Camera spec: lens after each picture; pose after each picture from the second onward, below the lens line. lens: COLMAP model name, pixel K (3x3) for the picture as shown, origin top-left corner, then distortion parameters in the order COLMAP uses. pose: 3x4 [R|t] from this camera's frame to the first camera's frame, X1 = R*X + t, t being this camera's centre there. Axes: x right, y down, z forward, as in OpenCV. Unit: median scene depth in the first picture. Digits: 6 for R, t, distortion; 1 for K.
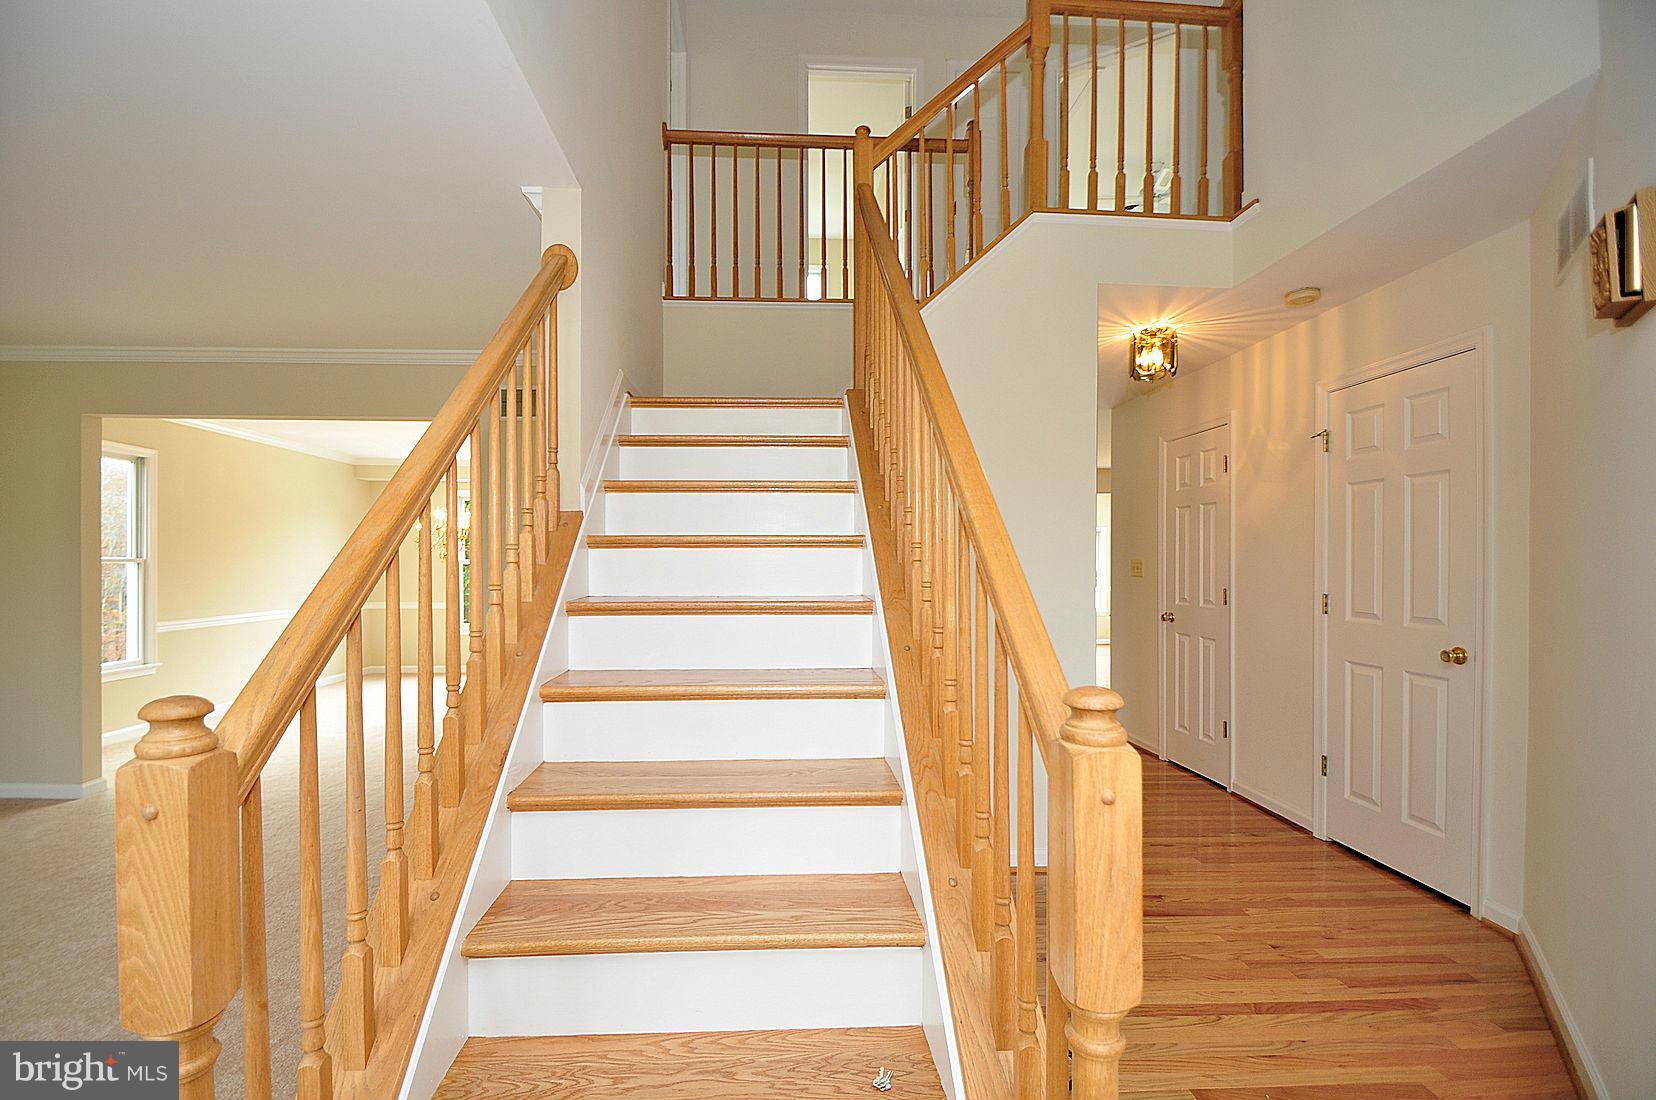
lens RADIAL K [[726.2, 0, 801.2], [0, 726.2, 565.6], [0, 0, 1]] dist [-0.002195, -0.000491]
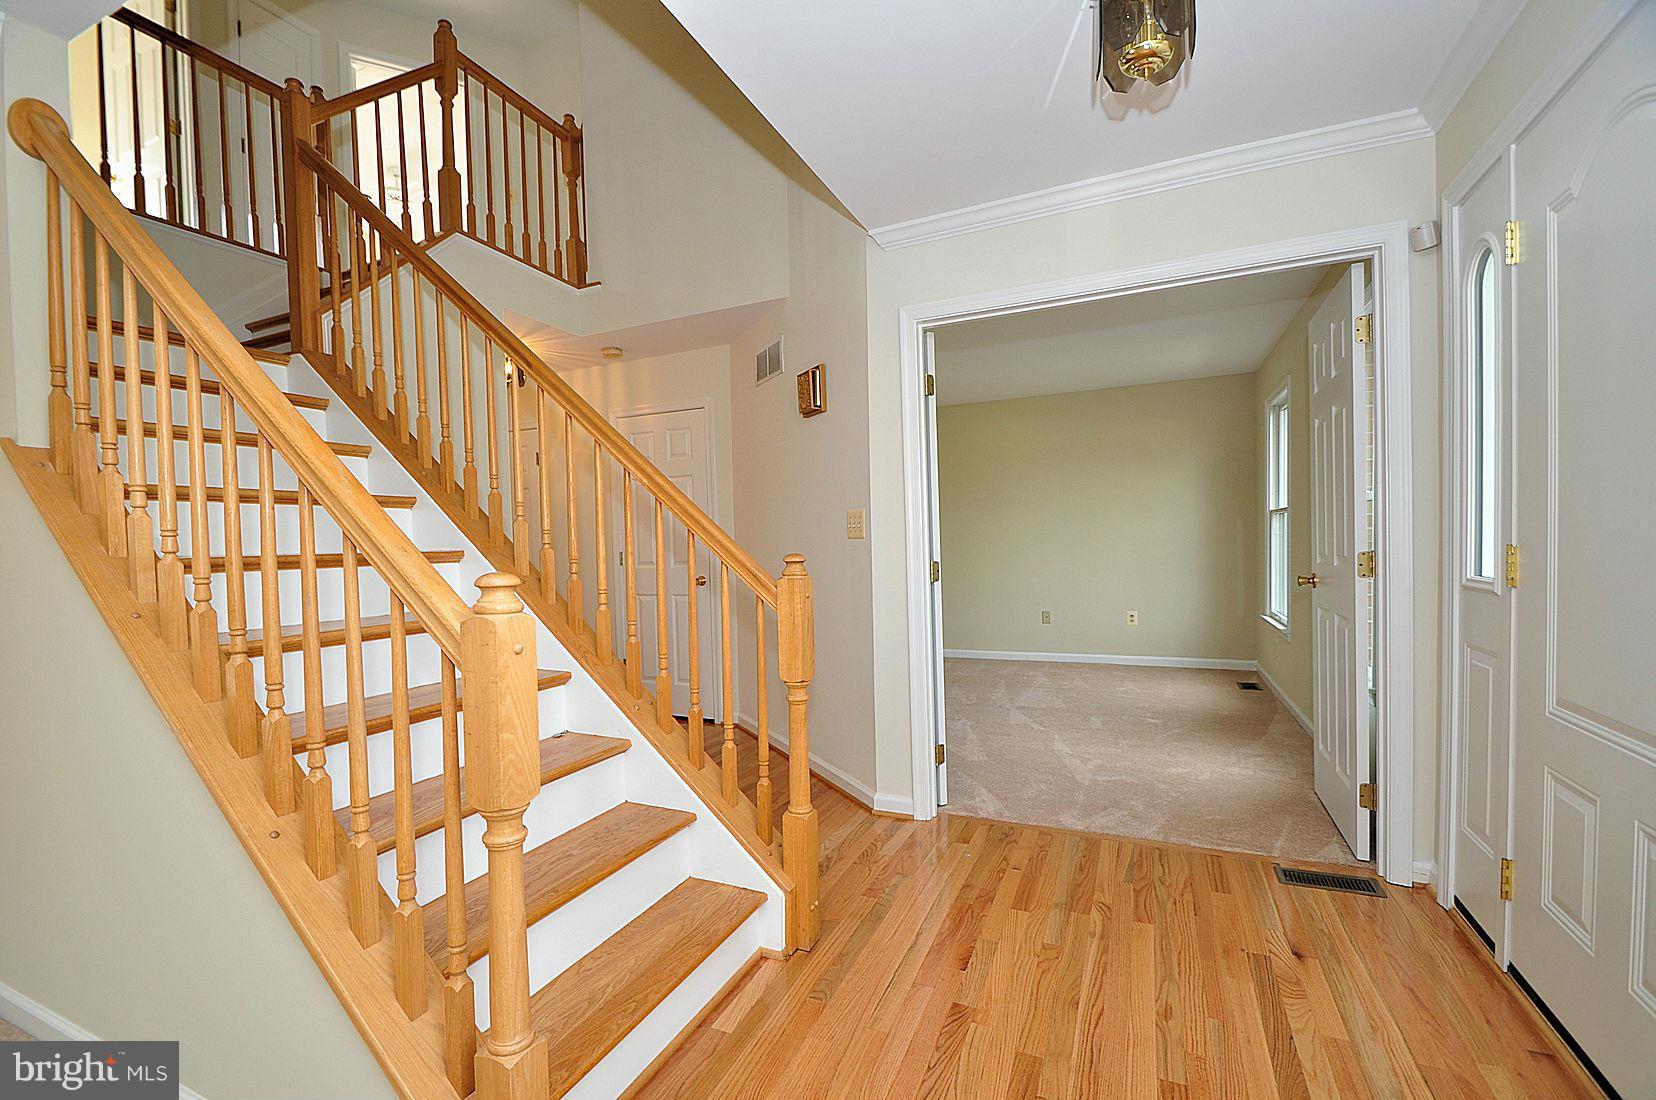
lens RADIAL K [[726.2, 0, 801.2], [0, 726.2, 565.6], [0, 0, 1]] dist [-0.002195, -0.000491]
pose [[0.473123, -0.044355, 0.879879, -0.477455], [0.037158, 0.998848, 0.030372, 0.038289], [-0.880212, 0.018325, 0.474226, -0.046149]]
